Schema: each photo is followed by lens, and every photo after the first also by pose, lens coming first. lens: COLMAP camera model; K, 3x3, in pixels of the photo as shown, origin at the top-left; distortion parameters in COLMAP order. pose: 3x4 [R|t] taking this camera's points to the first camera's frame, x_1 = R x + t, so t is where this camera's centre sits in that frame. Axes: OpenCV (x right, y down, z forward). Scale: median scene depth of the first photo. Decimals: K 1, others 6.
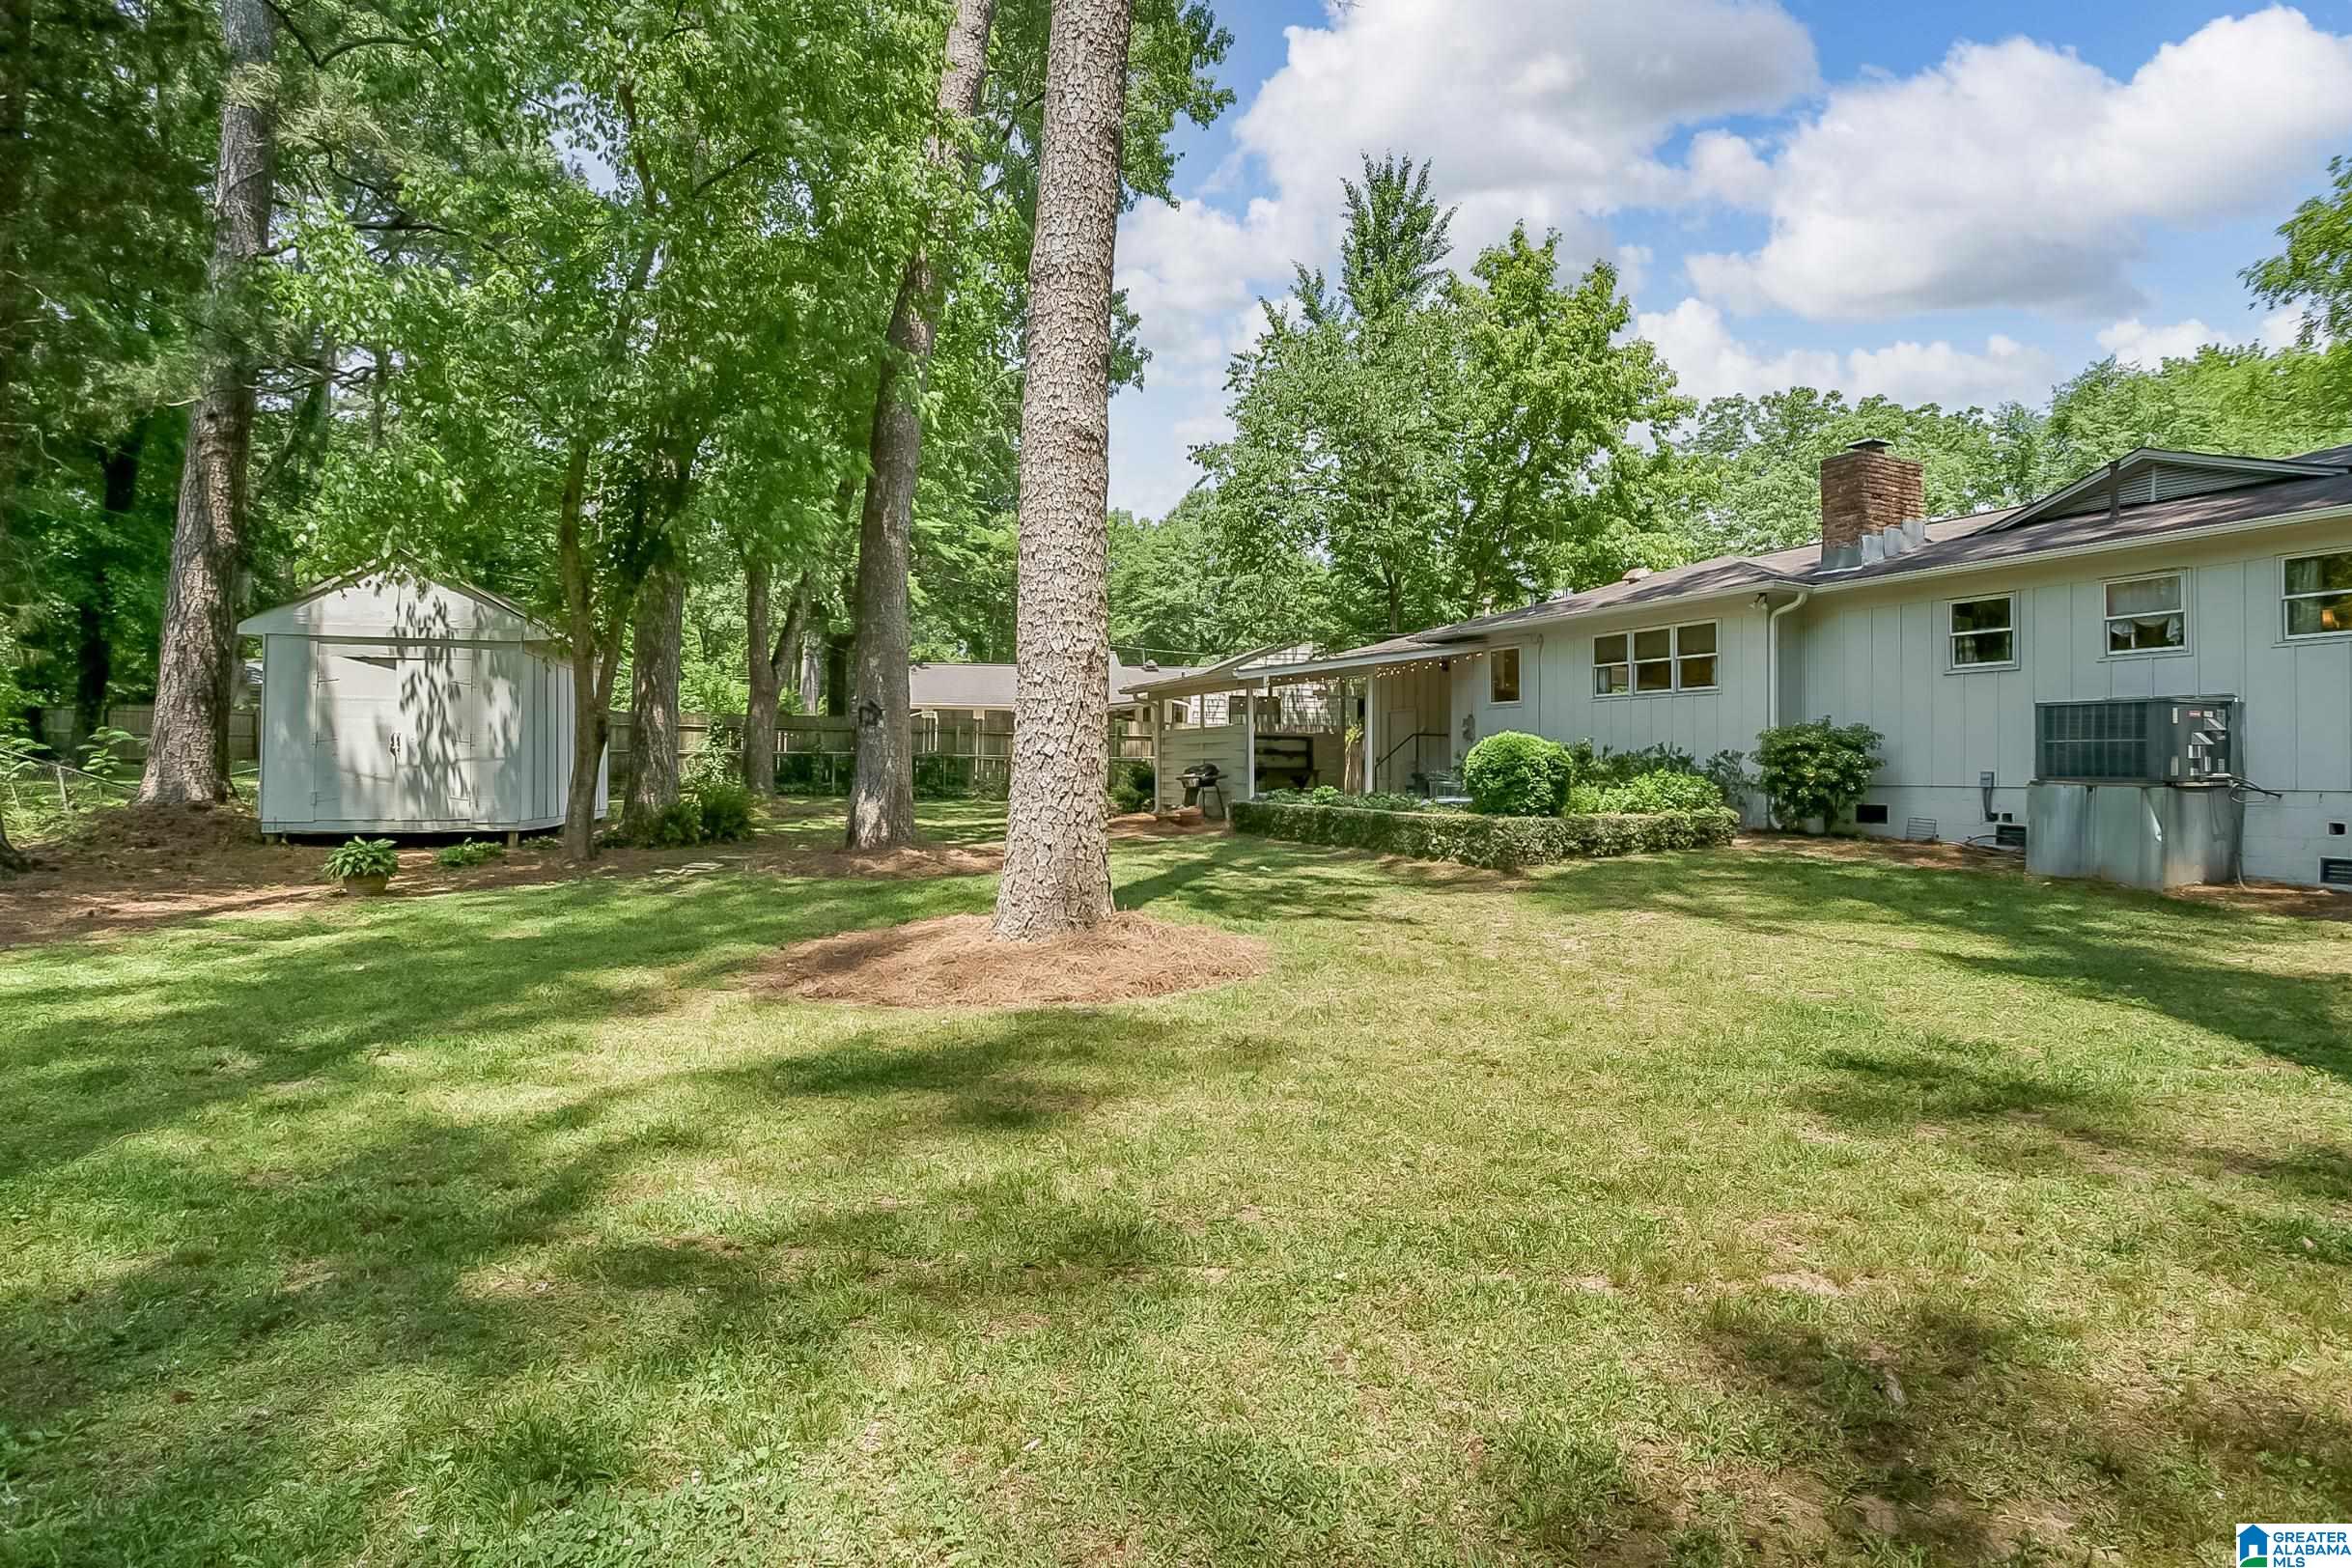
lens RADIAL K [[1204.2, 0, 1183.1], [0, 1204.2, 769.6], [0, 0, 1]] dist [-0.013251, 0.000287]
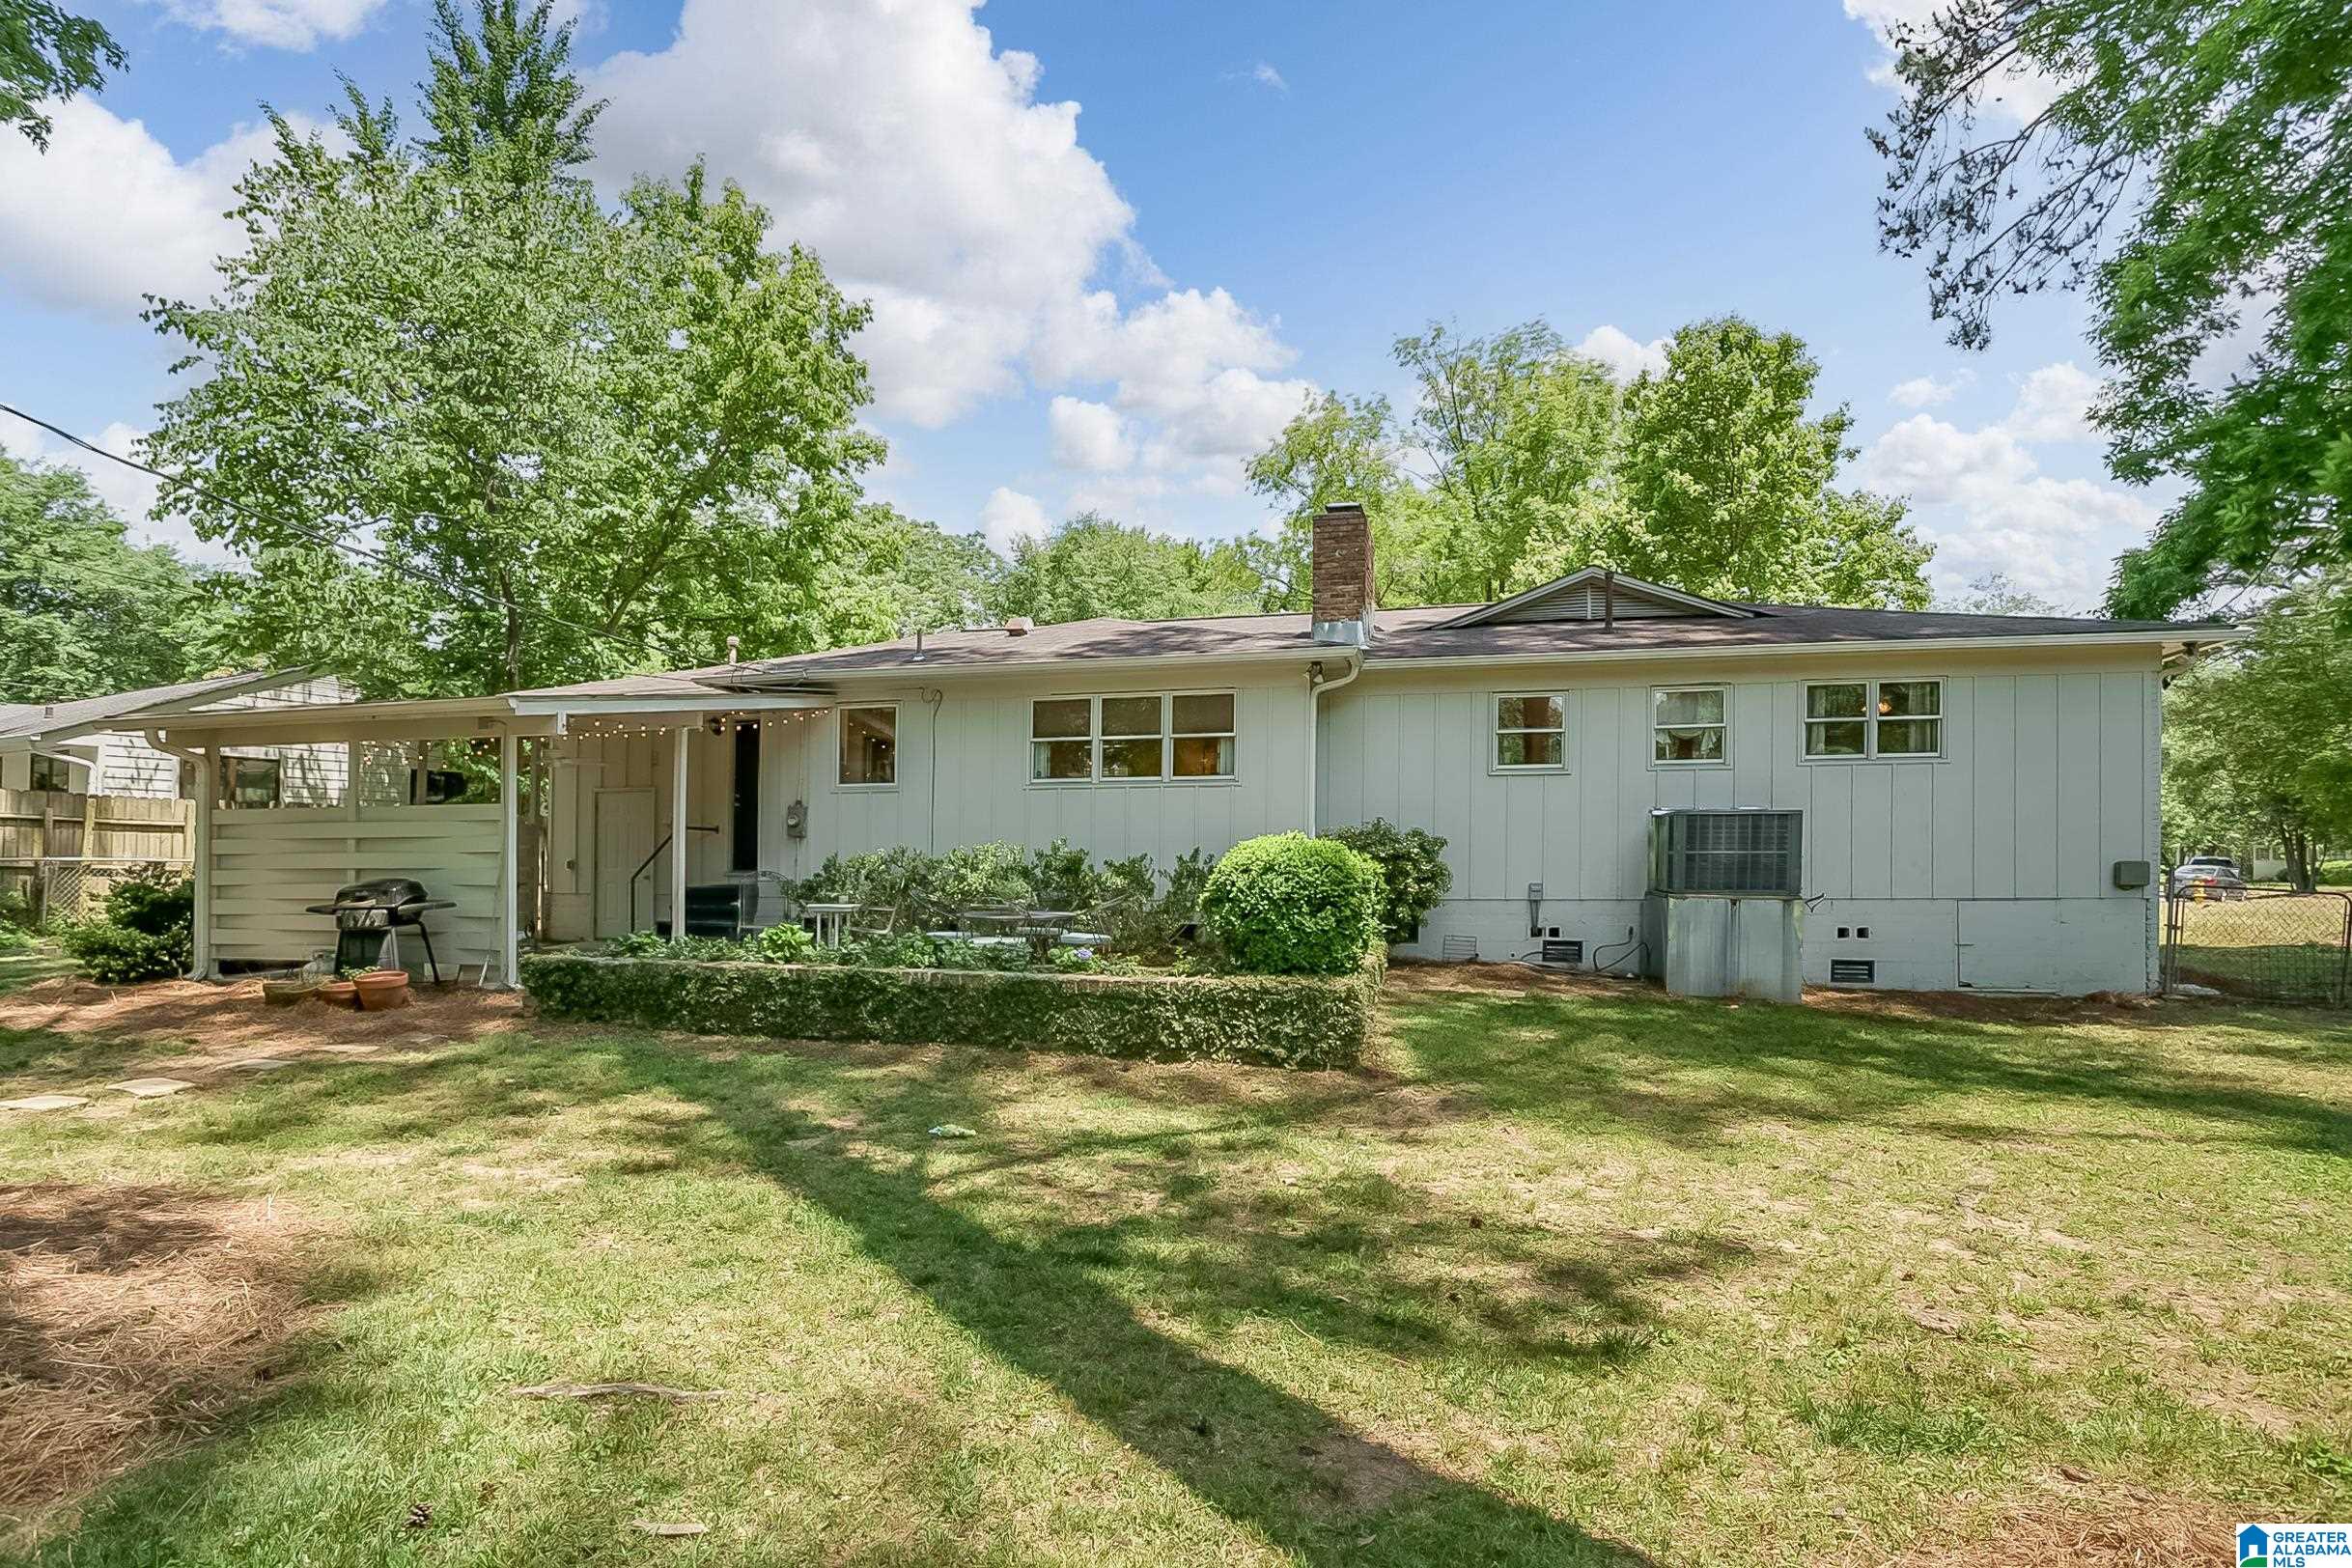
lens RADIAL K [[1185.0, 0, 1177.1], [0, 1185.0, 854.1], [0, 0, 1]] dist [-0.028229, 0.000429]
pose [[0.640172, 0.001979, 0.768229, -0.162821], [0.003789, 0.999976, -0.005733, -0.013174], [-0.768222, 0.006582, 0.640150, 0.501617]]
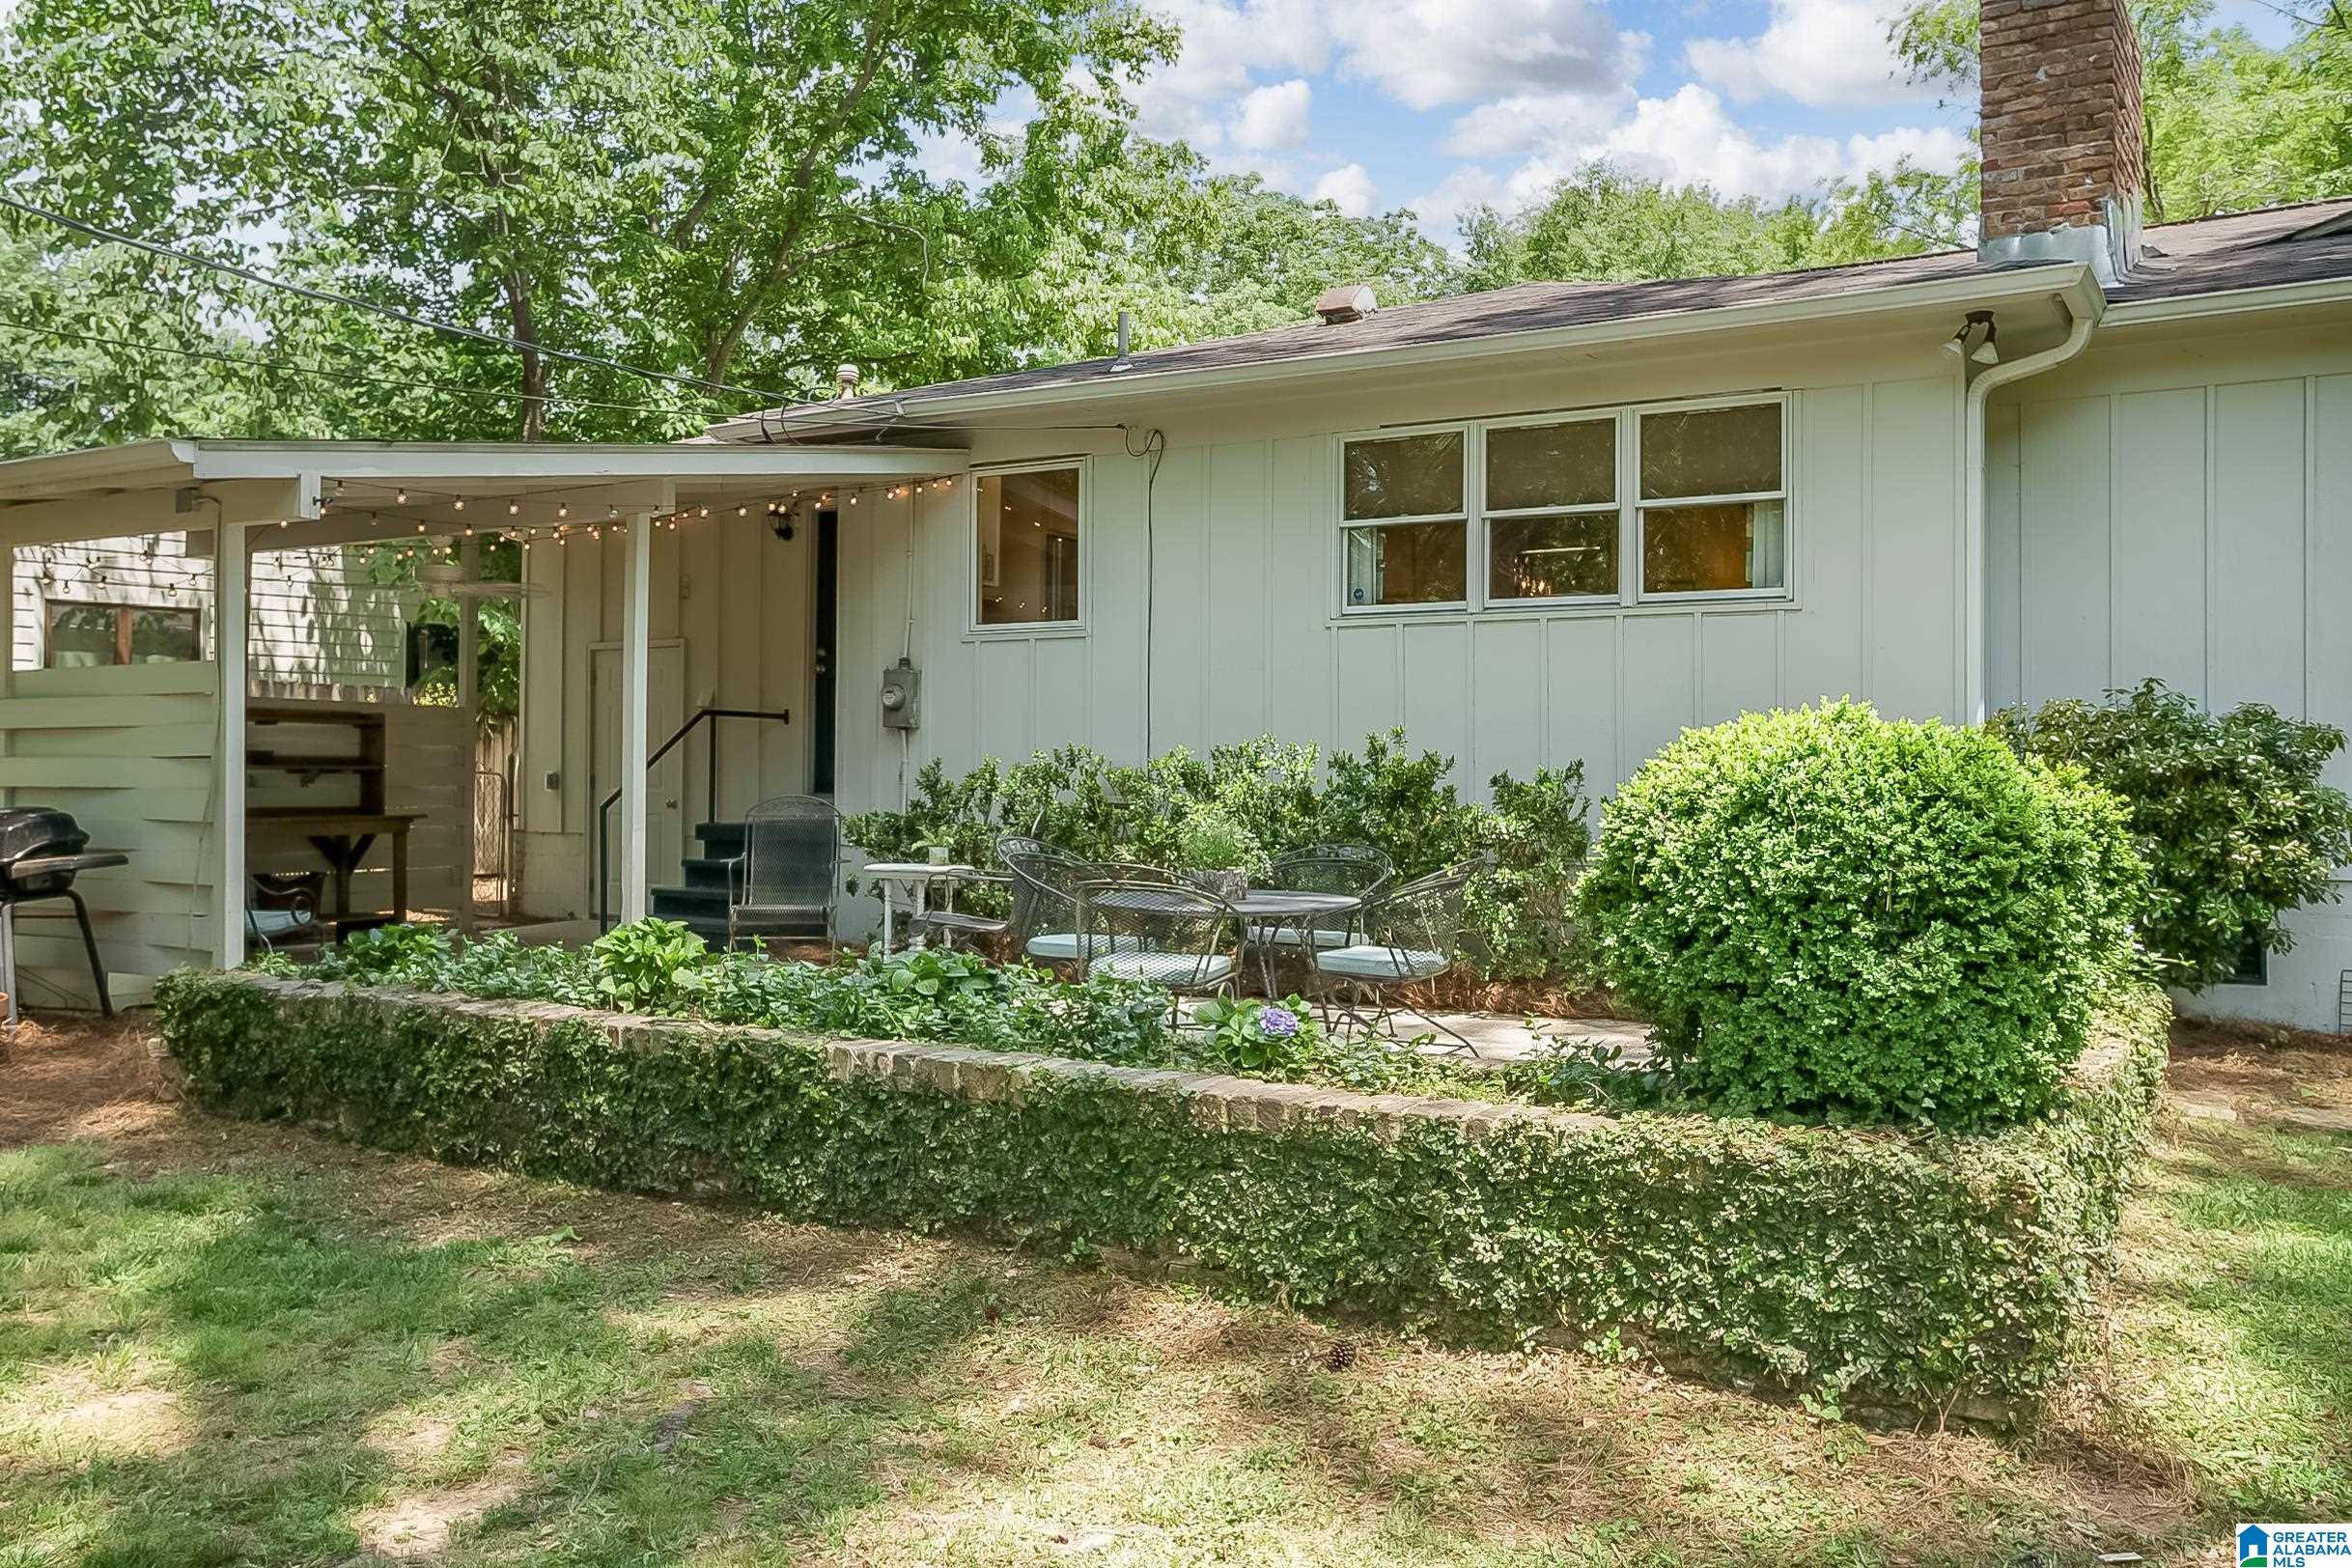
lens RADIAL K [[1987.9, 0, 1154.9], [0, 1987.9, 692.6], [0, 0, 1]] dist [-0.013442, 0.100613]
pose [[0.843073, 0.024241, 0.537253, -0.010110], [-0.001731, 0.999101, -0.042363, -0.013693], [-0.537797, 0.034785, 0.842357, 0.580818]]
